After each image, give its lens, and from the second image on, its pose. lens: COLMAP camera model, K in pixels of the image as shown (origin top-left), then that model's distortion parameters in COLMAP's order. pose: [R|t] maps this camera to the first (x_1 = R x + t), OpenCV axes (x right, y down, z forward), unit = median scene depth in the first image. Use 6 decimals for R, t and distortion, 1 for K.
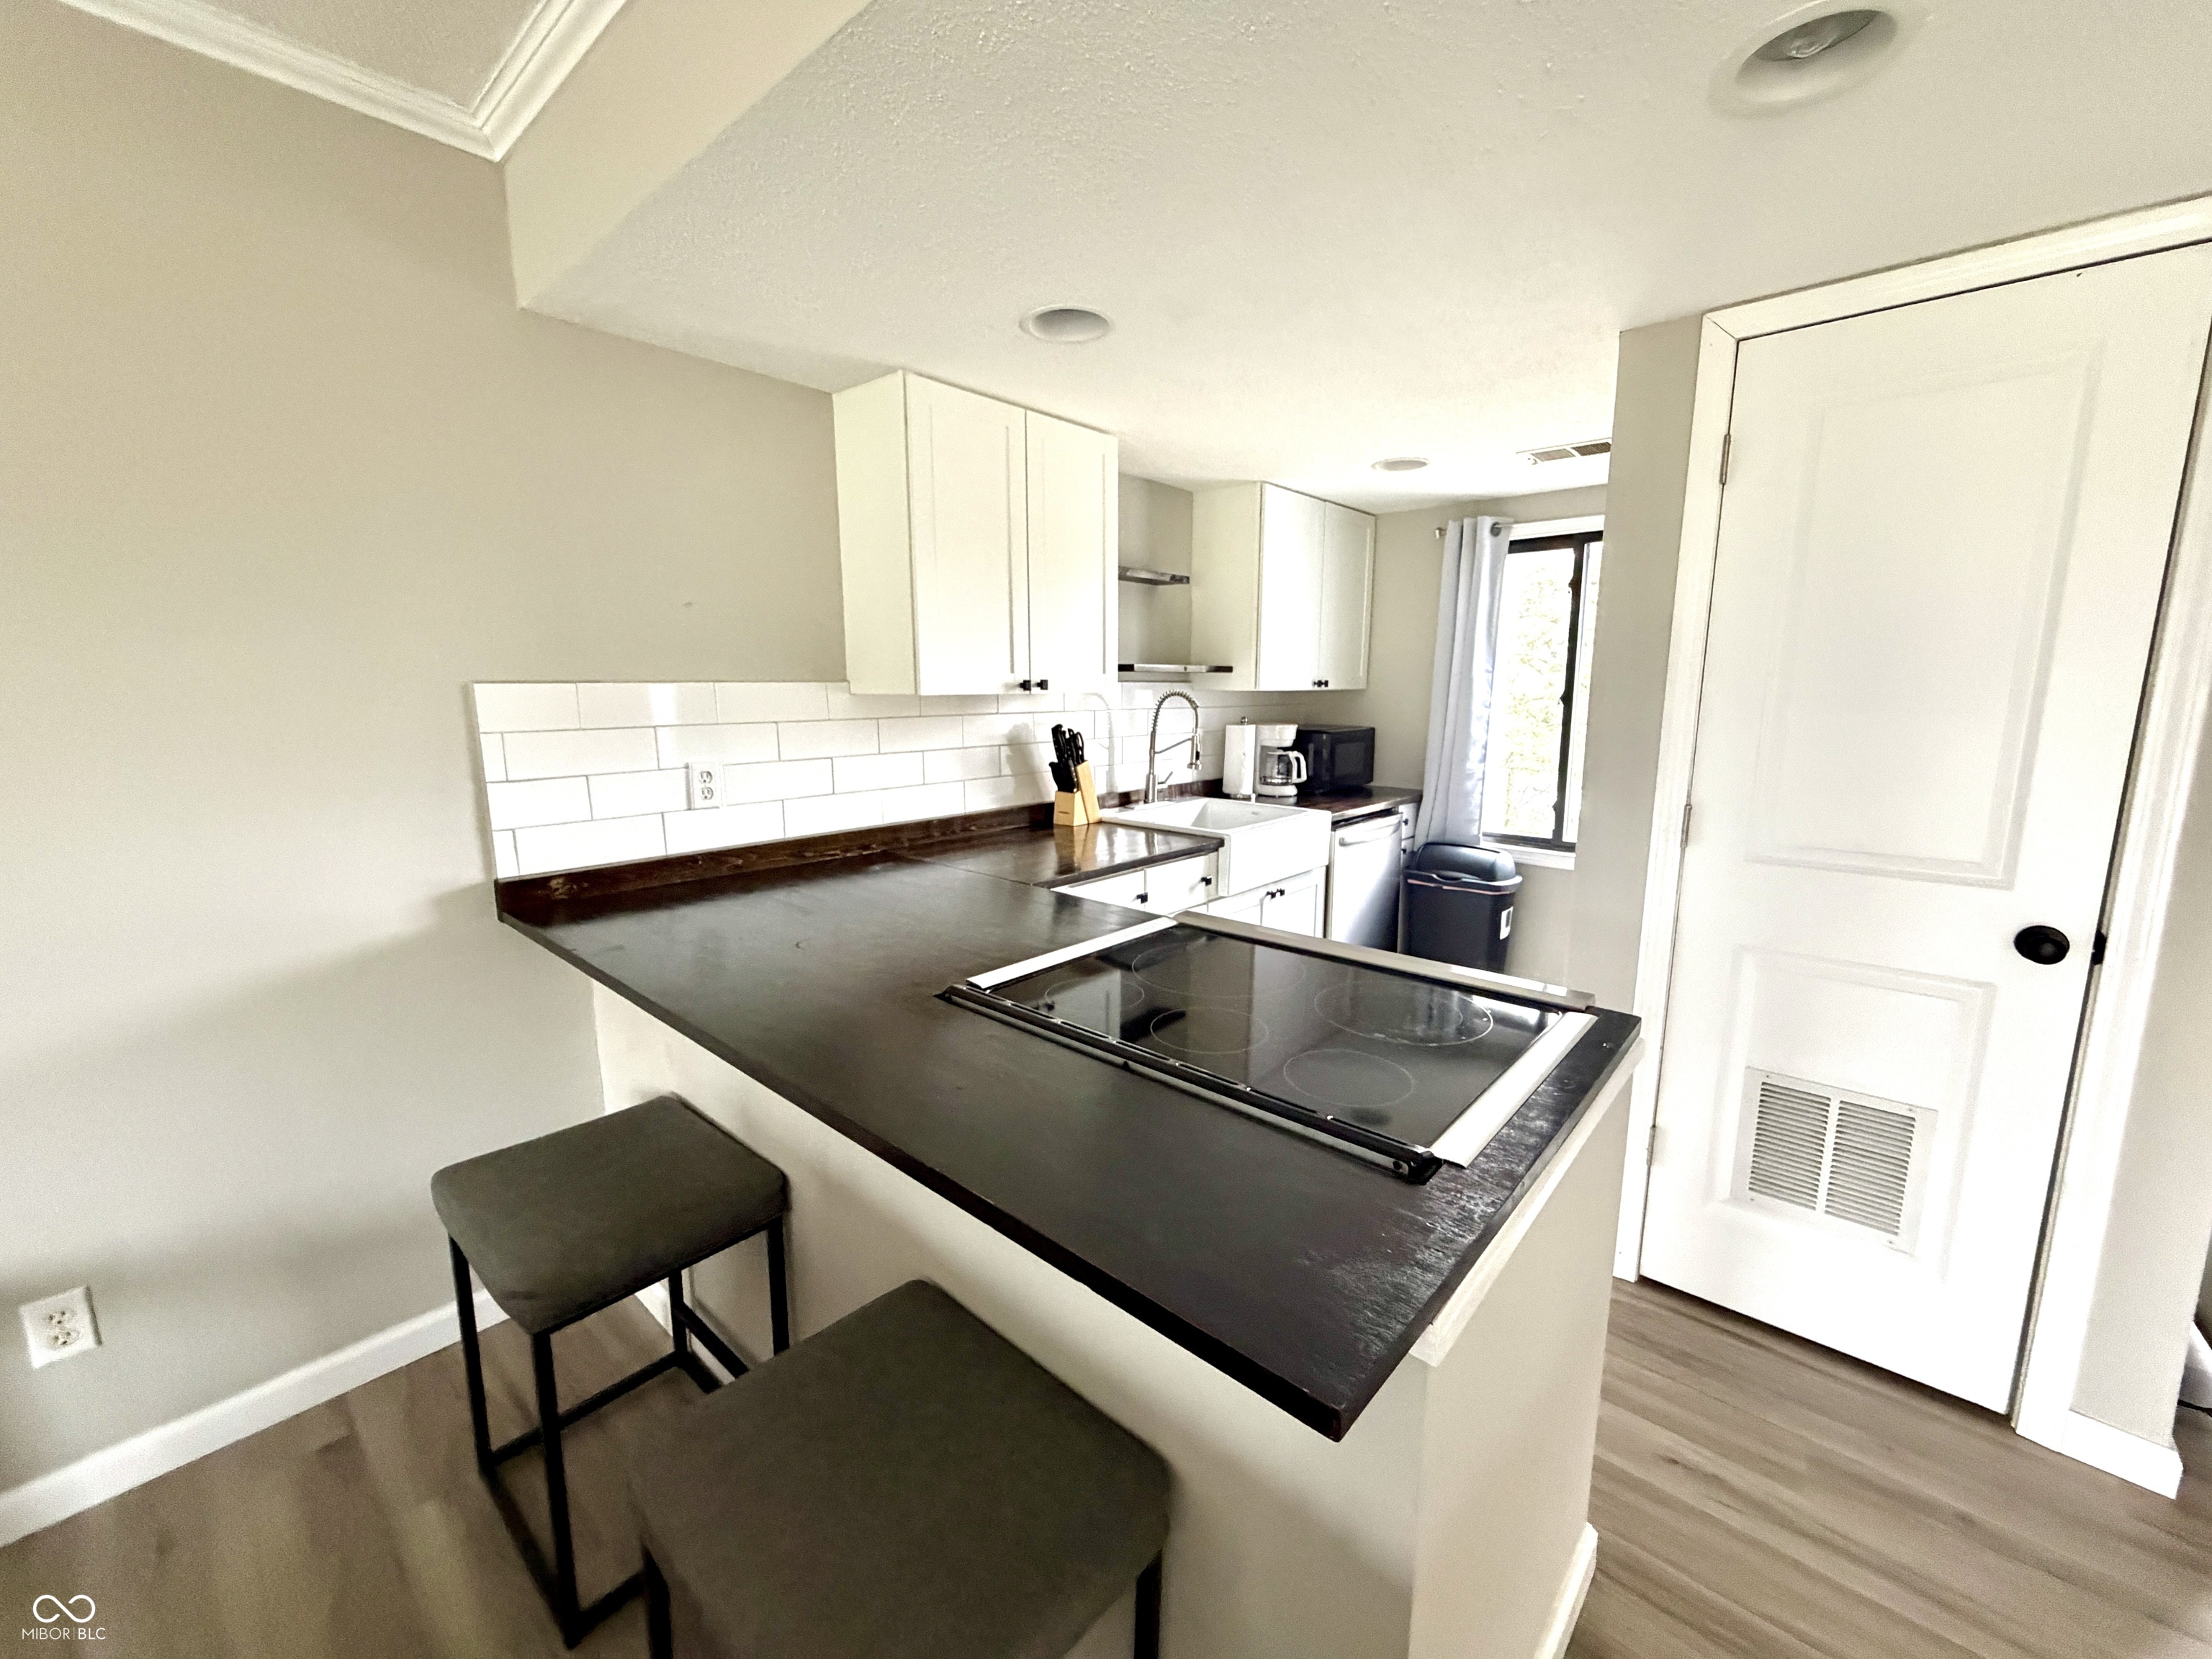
lens RADIAL K [[878.3, 0, 1103.7], [0, 878.3, 822.3], [0, 0, 1]] dist [0.001032, -0.000608]
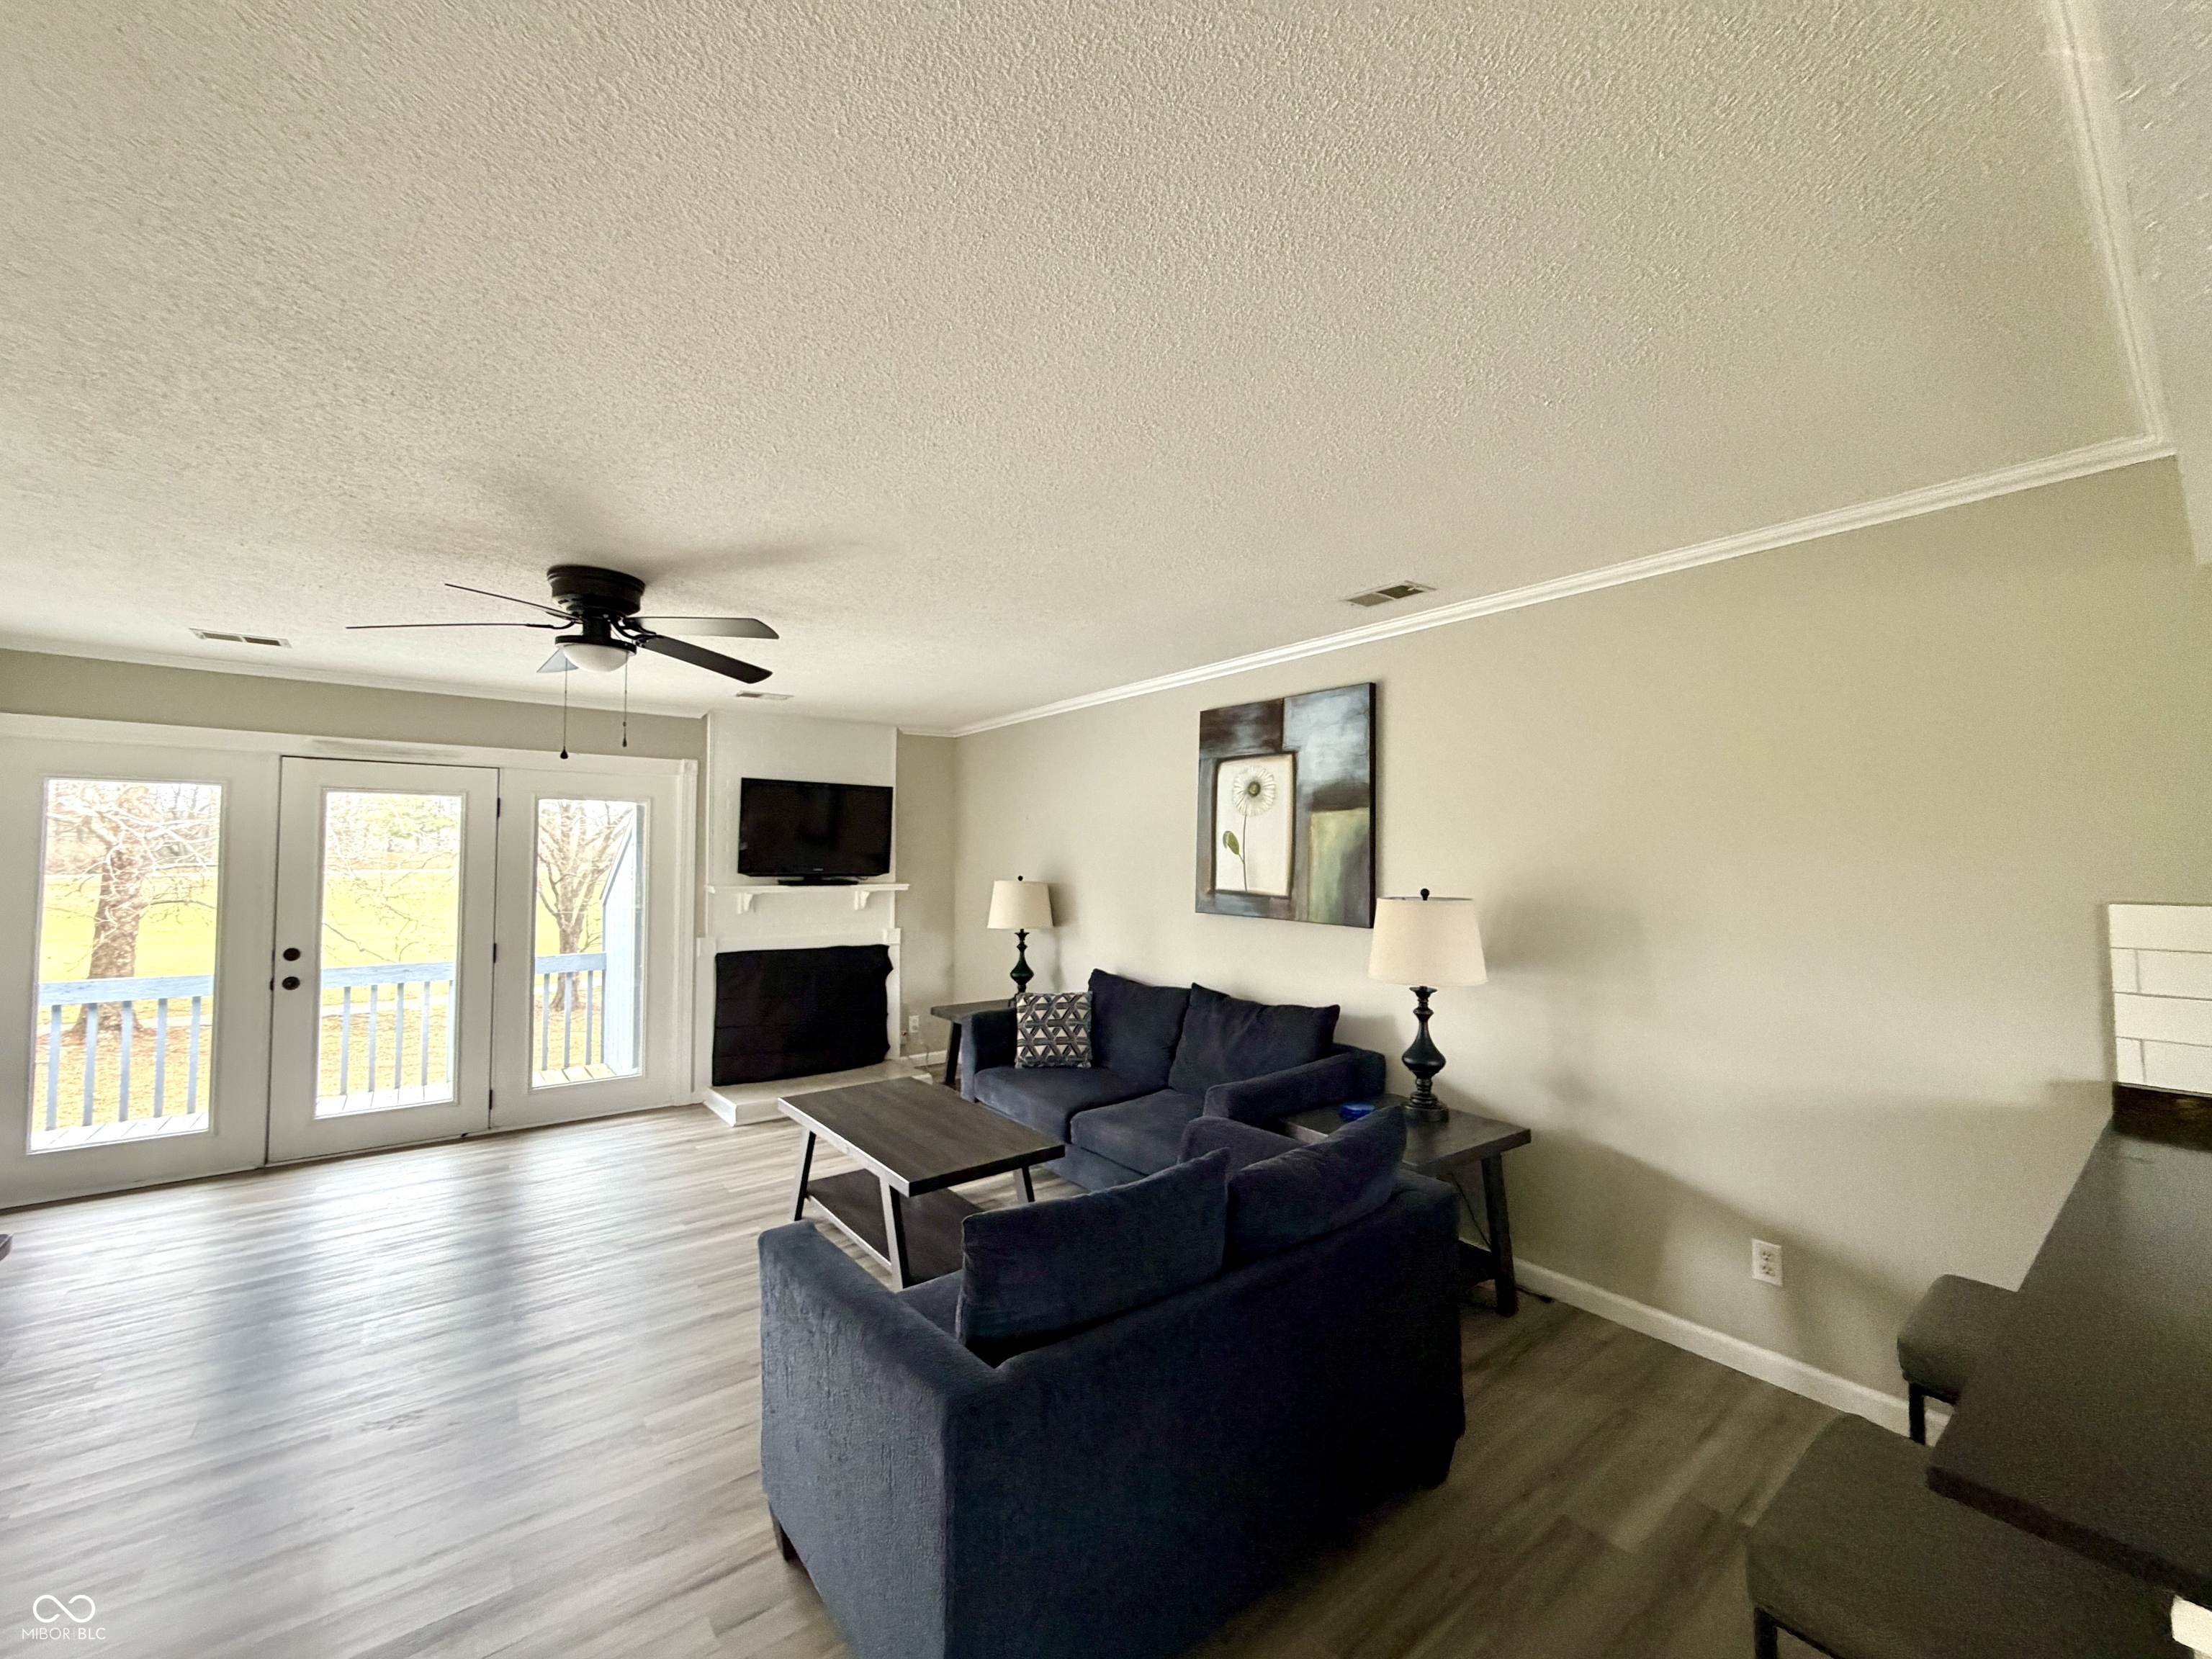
lens RADIAL K [[878.3, 0, 1094.6], [0, 878.3, 828.4], [0, 0, 1]] dist [0.001032, -0.000608]
pose [[-0.180972, -0.036905, -0.982796, 0.384961], [-0.155933, 0.987732, -0.008377, -0.024104], [0.971048, 0.151735, -0.184506, -0.047990]]
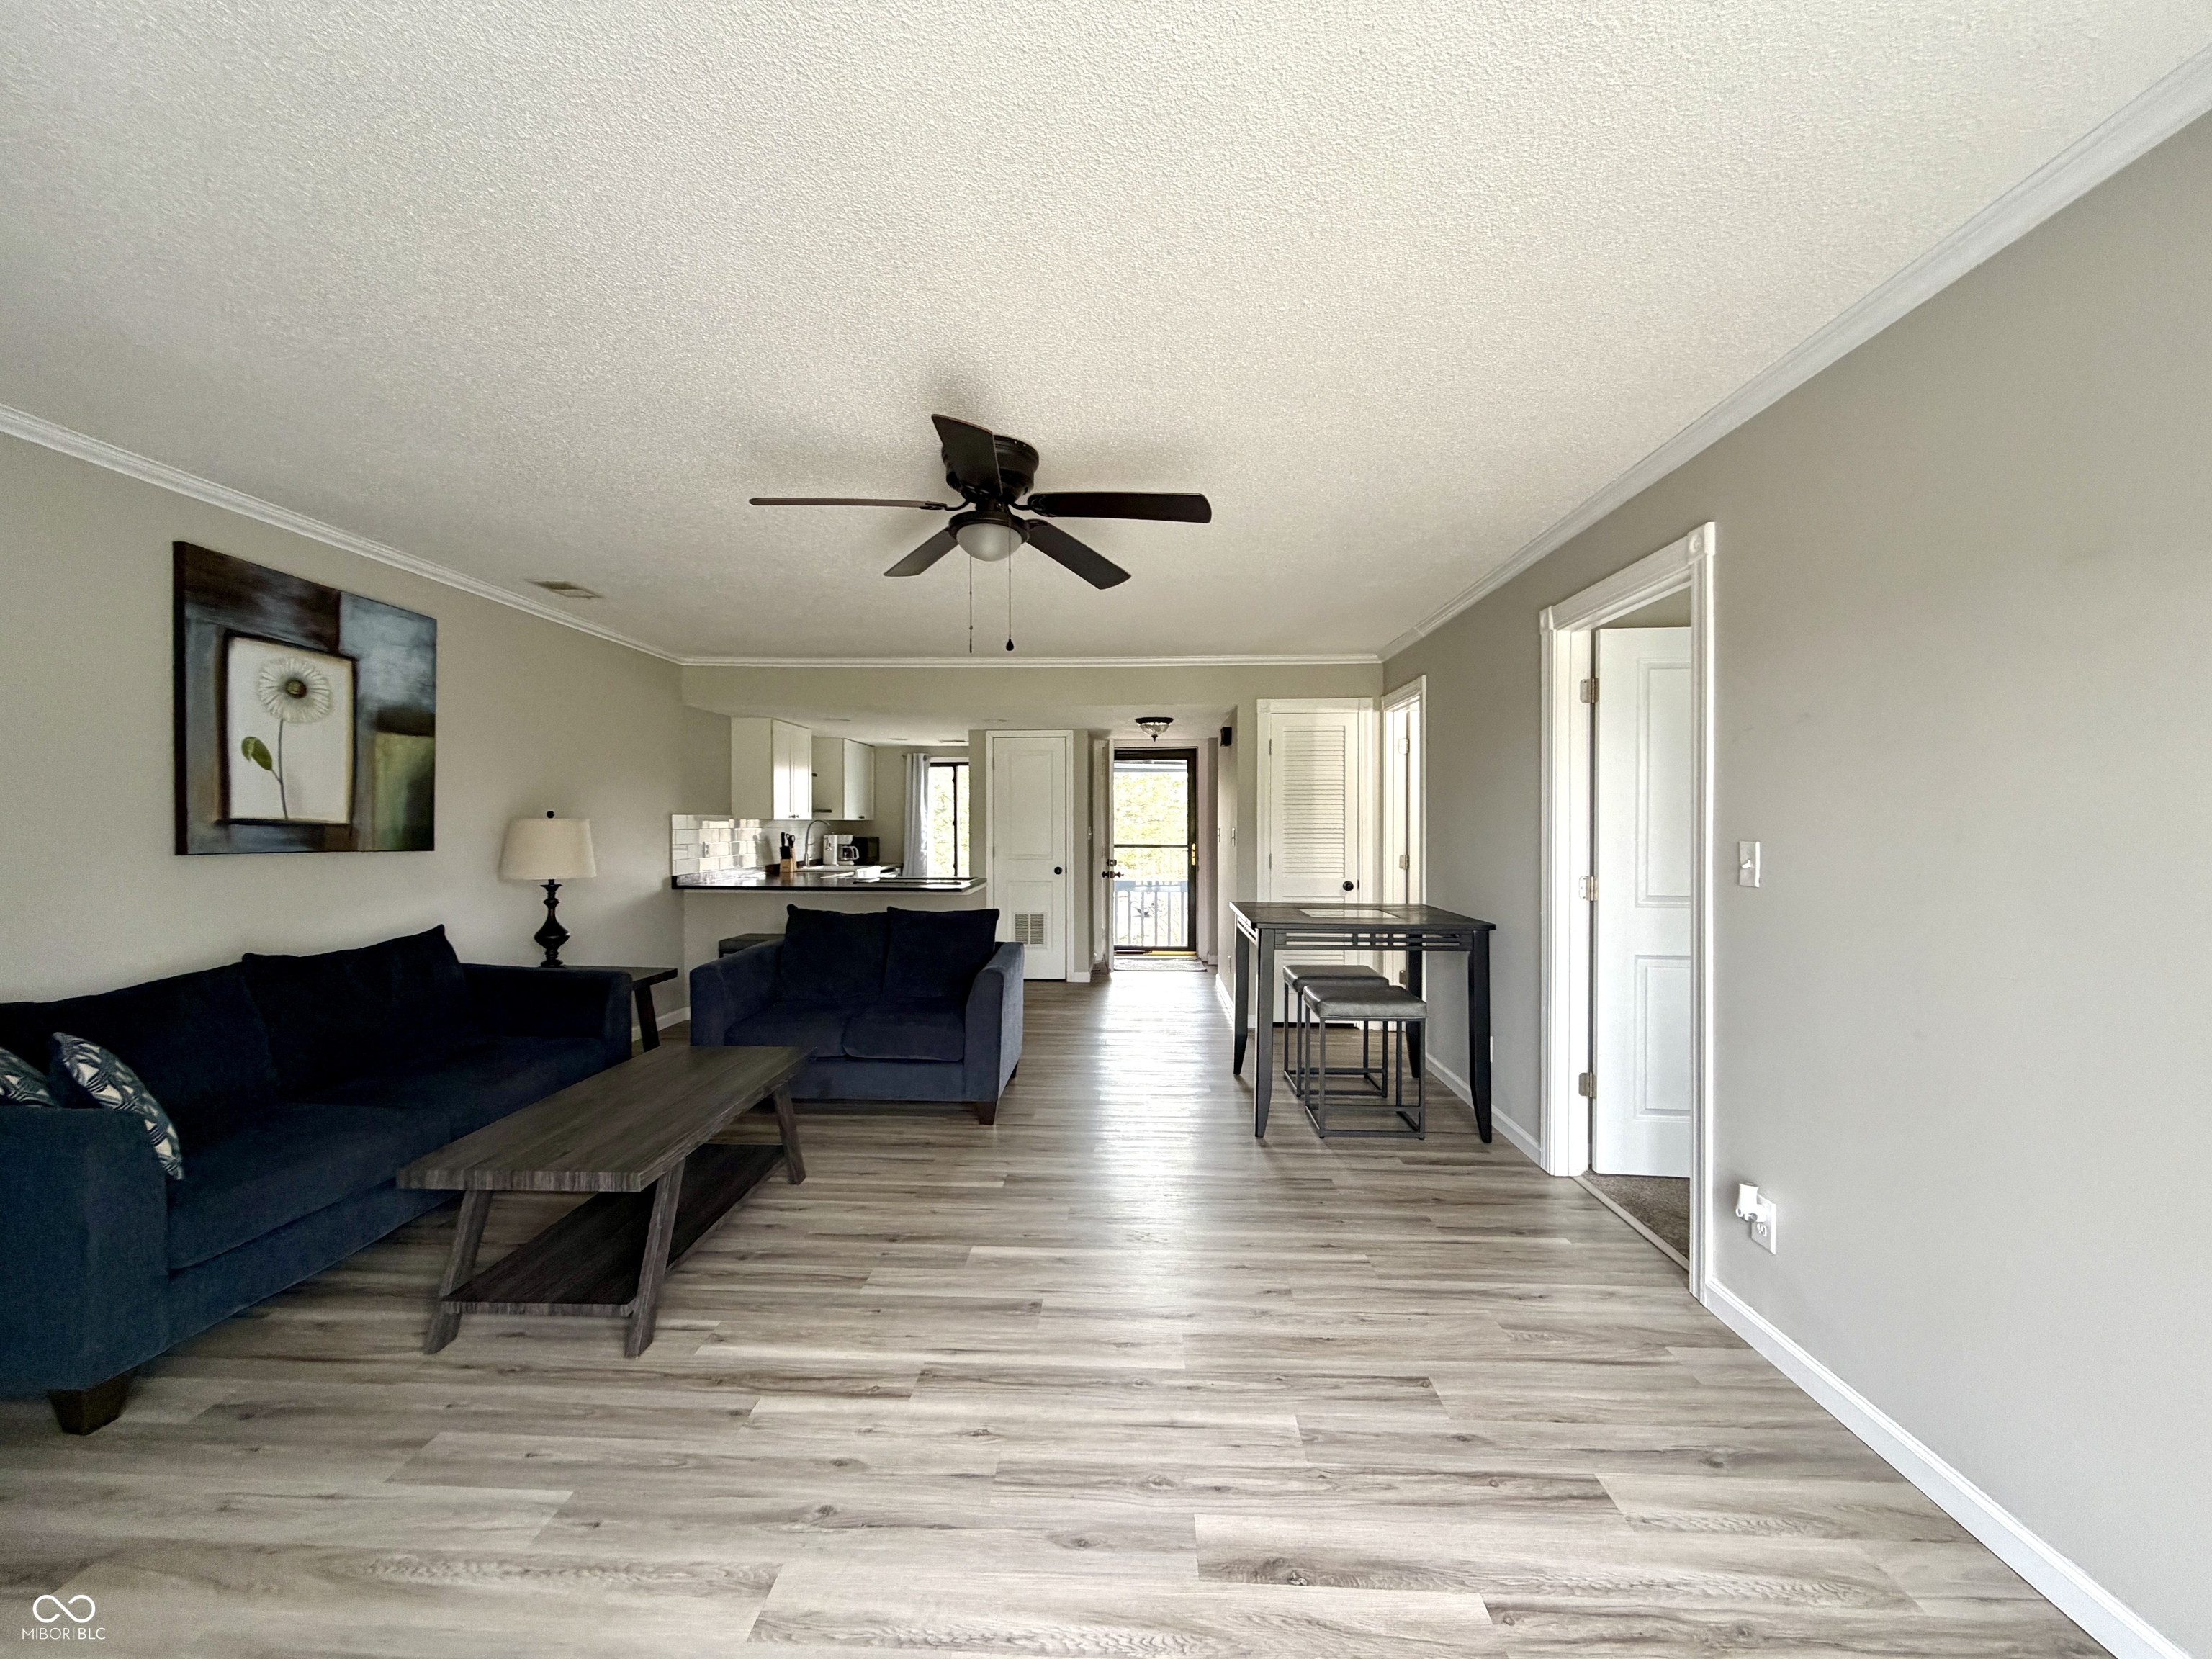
lens RADIAL K [[878.3, 0, 1099.1], [0, 878.3, 823.1], [0, 0, 1]] dist [0.001032, -0.000608]
pose [[0.773787, 0.001005, 0.633445, -0.929682], [0.097608, 0.987866, -0.120802, 0.251857], [-0.625880, 0.155304, 0.764300, -1.475270]]
